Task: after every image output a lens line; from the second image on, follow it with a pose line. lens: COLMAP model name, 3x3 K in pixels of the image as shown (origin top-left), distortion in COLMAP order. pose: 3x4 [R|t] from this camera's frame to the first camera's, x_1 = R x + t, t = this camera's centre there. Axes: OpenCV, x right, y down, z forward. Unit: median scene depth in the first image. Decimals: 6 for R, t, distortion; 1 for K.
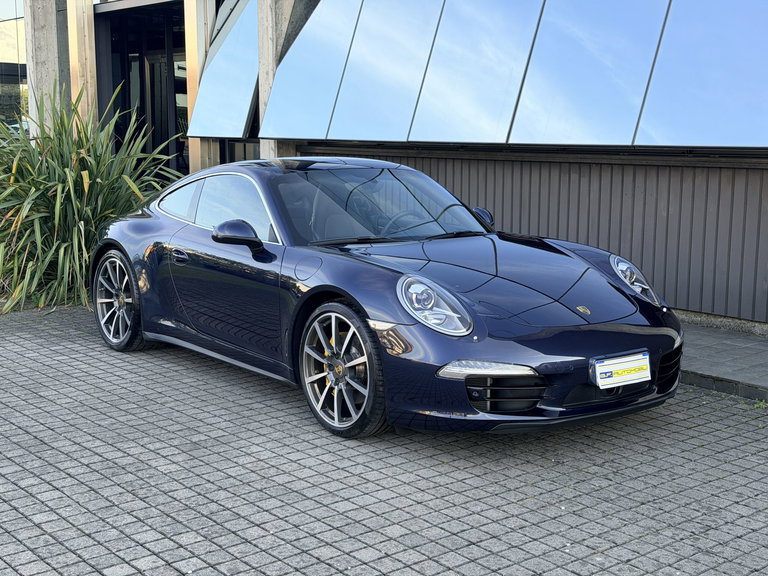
lens RADIAL K [[1066.1, 0, 384.4], [0, 1066.1, 287.2], [0, 0, 1]] dist [0.119883, 0.000000]
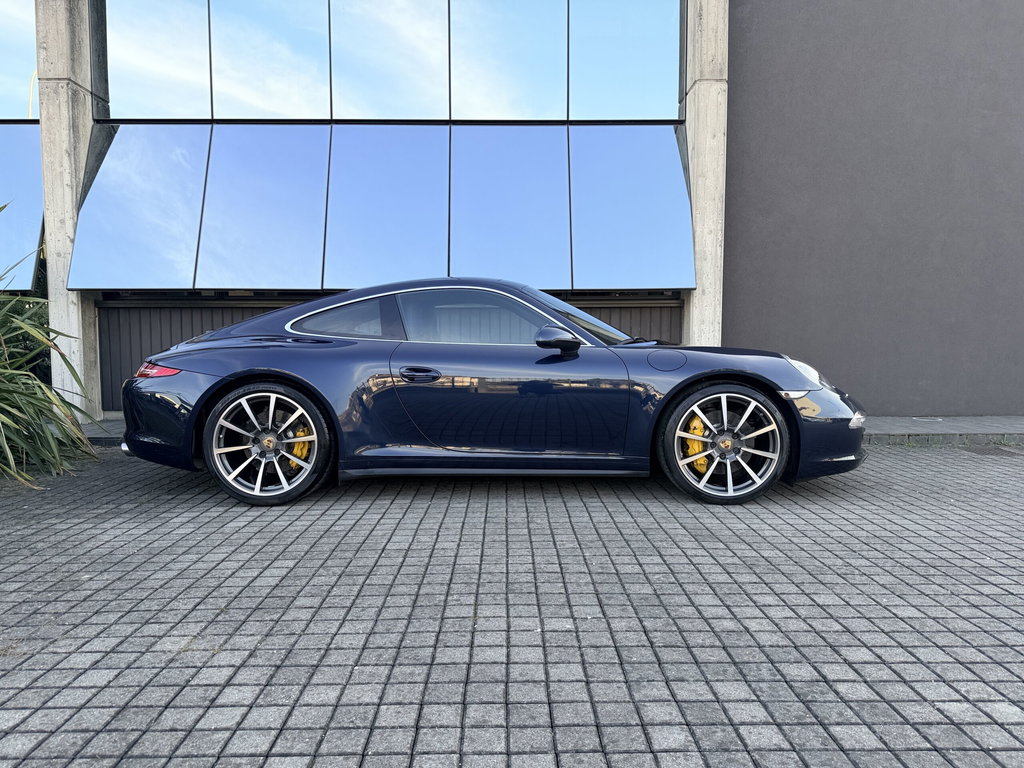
lens RADIAL K [[726.3, 0, 503.0], [0, 726.3, 383.0], [0, 0, 1]] dist [0.036106, -0.045026]
pose [[0.622824, -0.054407, 0.780468, -0.777869], [0.124539, 0.991754, -0.030248, 0.007550], [-0.772386, 0.116038, 0.624464, 0.699946]]
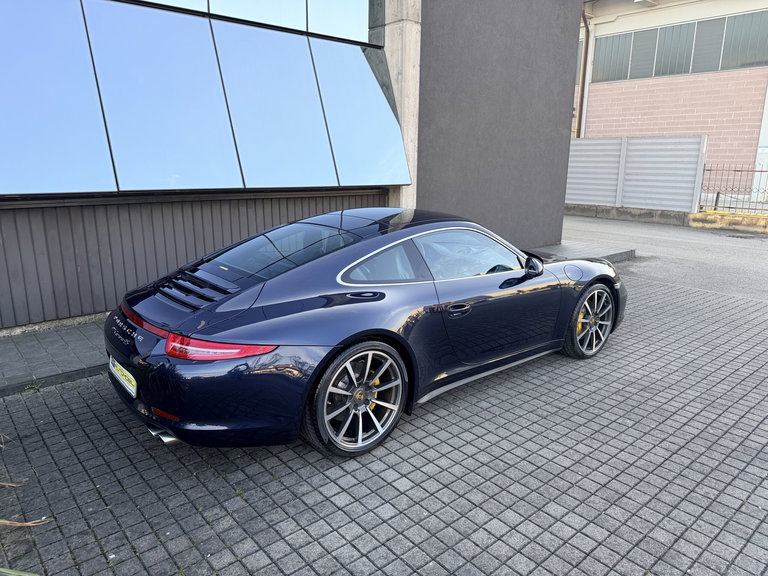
lens RADIAL K [[544.7, 0, 387.2], [0, 544.7, 289.1], [0, 0, 1]] dist [0.036106, -0.045026]
pose [[-0.039679, -0.233584, 0.971527, -0.892918], [0.141454, 0.961187, 0.236876, -0.234828], [-0.989149, 0.146826, -0.005097, 1.333053]]
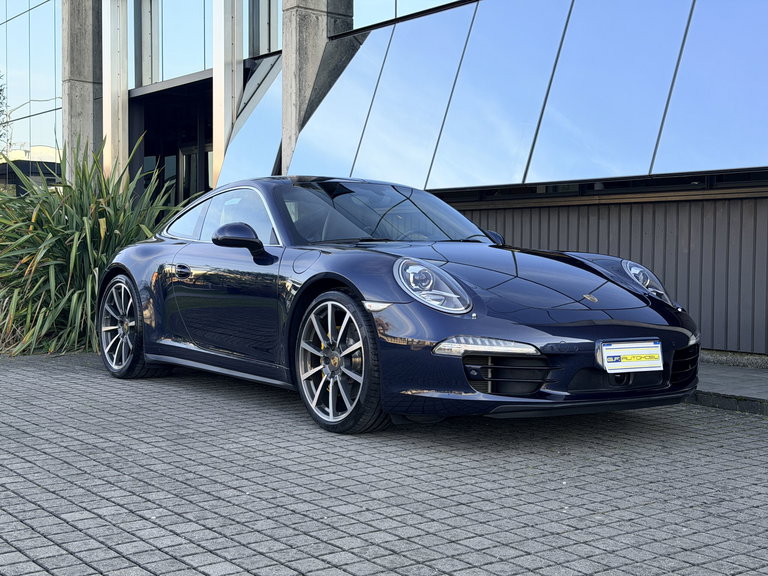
lens RADIAL K [[1066.1, 0, 382.8], [0, 1066.1, 288.4], [0, 0, 1]] dist [0.119883, 0.000000]
pose [[0.999258, 0.008380, -0.037596, 0.035867], [-0.012815, 0.992772, -0.119327, 0.126116], [0.036324, 0.119720, 0.992143, 0.045570]]
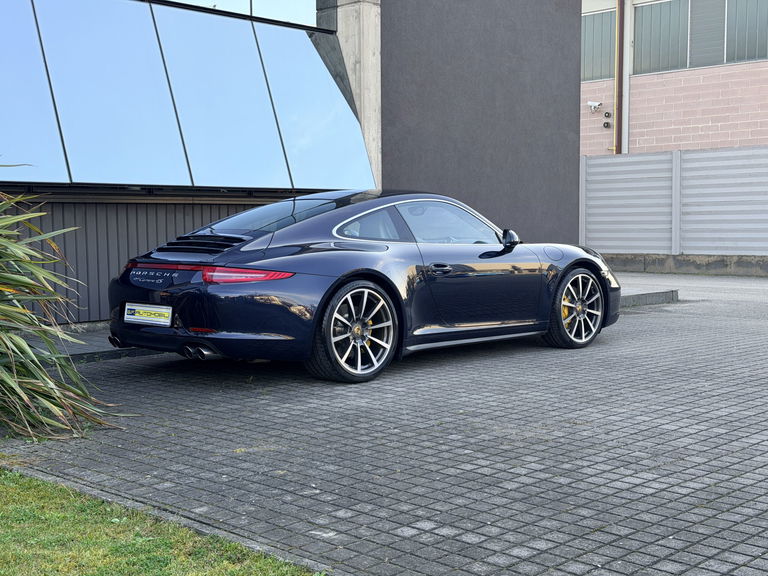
lens RADIAL K [[1066.1, 0, 385.1], [0, 1066.1, 290.0], [0, 0, 1]] dist [0.119883, 0.000000]
pose [[-0.125759, -0.067691, 0.989749, -1.665576], [0.157398, 0.983671, 0.087275, -0.145927], [-0.979495, 0.166760, -0.113051, 1.486362]]
